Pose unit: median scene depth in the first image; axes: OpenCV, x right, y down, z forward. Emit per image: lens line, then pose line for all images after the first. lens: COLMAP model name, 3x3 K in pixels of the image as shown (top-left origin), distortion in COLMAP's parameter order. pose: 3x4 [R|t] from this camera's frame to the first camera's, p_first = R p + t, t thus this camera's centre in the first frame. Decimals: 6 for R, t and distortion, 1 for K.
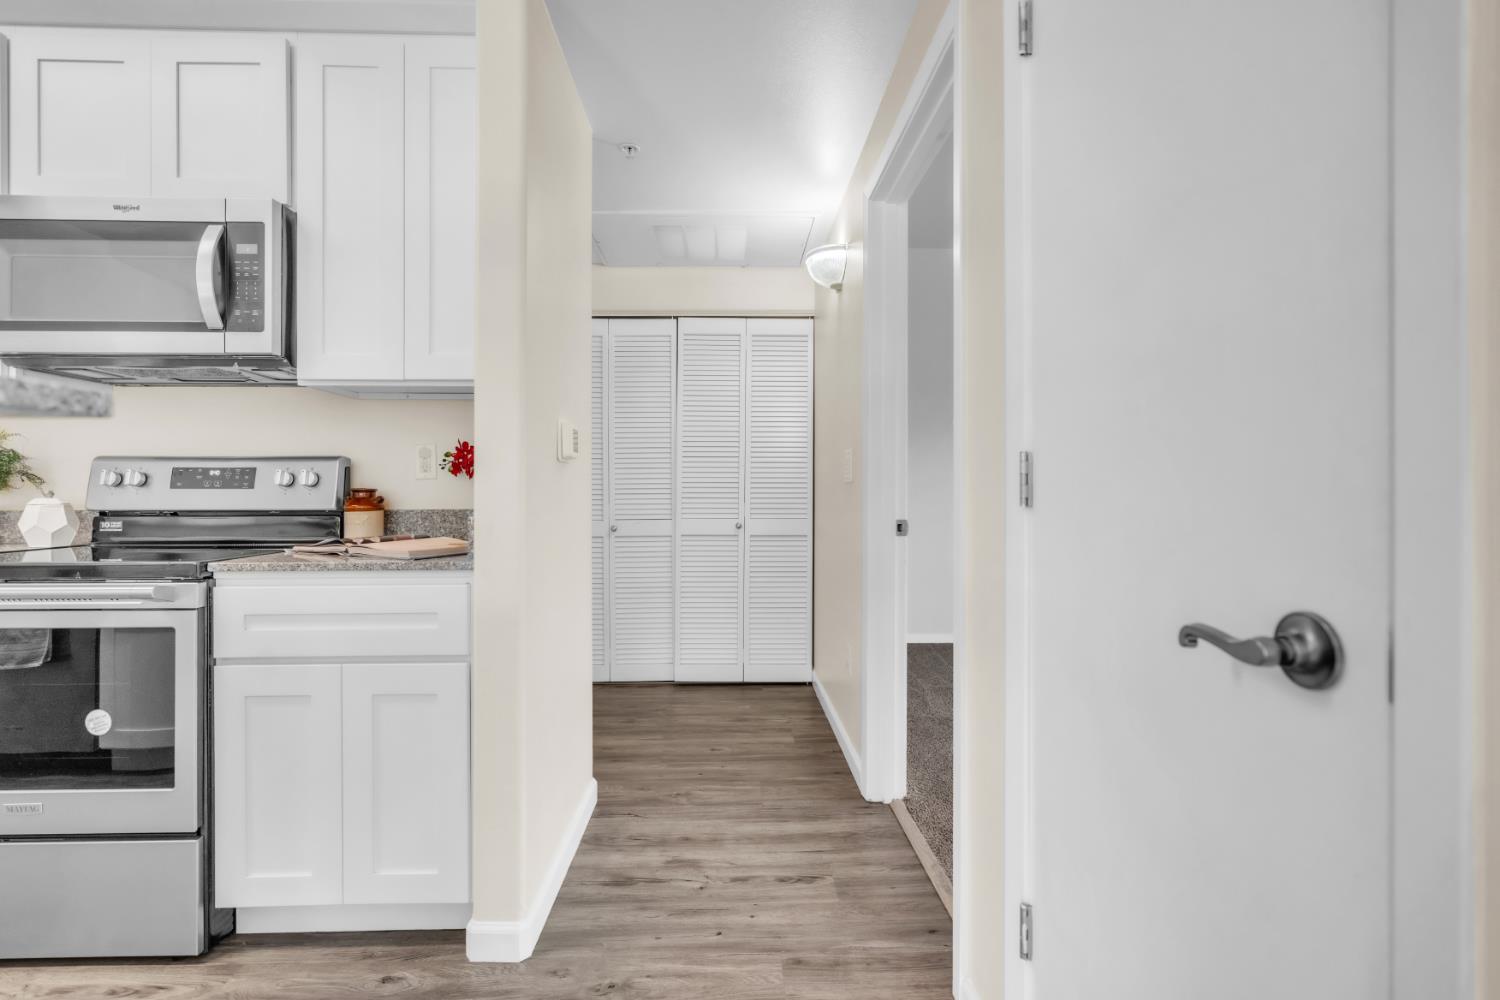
lens RADIAL K [[691.6, 0, 750.7], [0, 691.6, 493.7], [0, 0, 1]] dist [-0.000365, 0.000184]
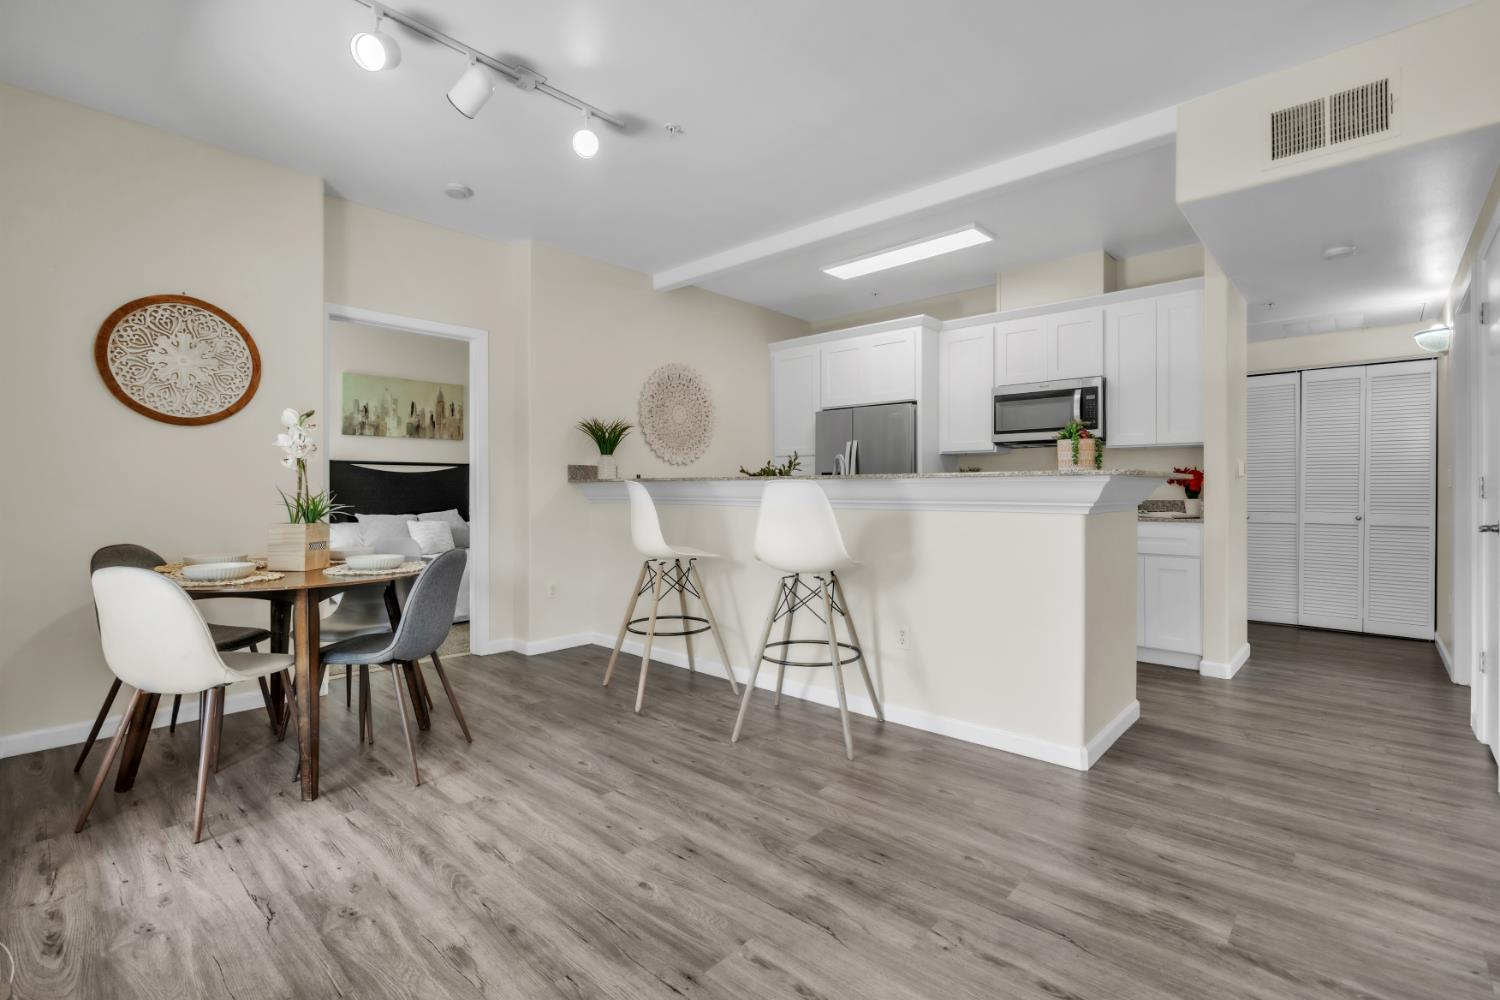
lens RADIAL K [[691.6, 0, 747.7], [0, 691.6, 493.5], [0, 0, 1]] dist [-0.000365, 0.000184]
pose [[0.717846, 0.000952, -0.696201, 0.070595], [-0.003636, 0.999991, -0.002382, 0.006185], [0.696192, 0.004241, 0.717843, -0.852902]]
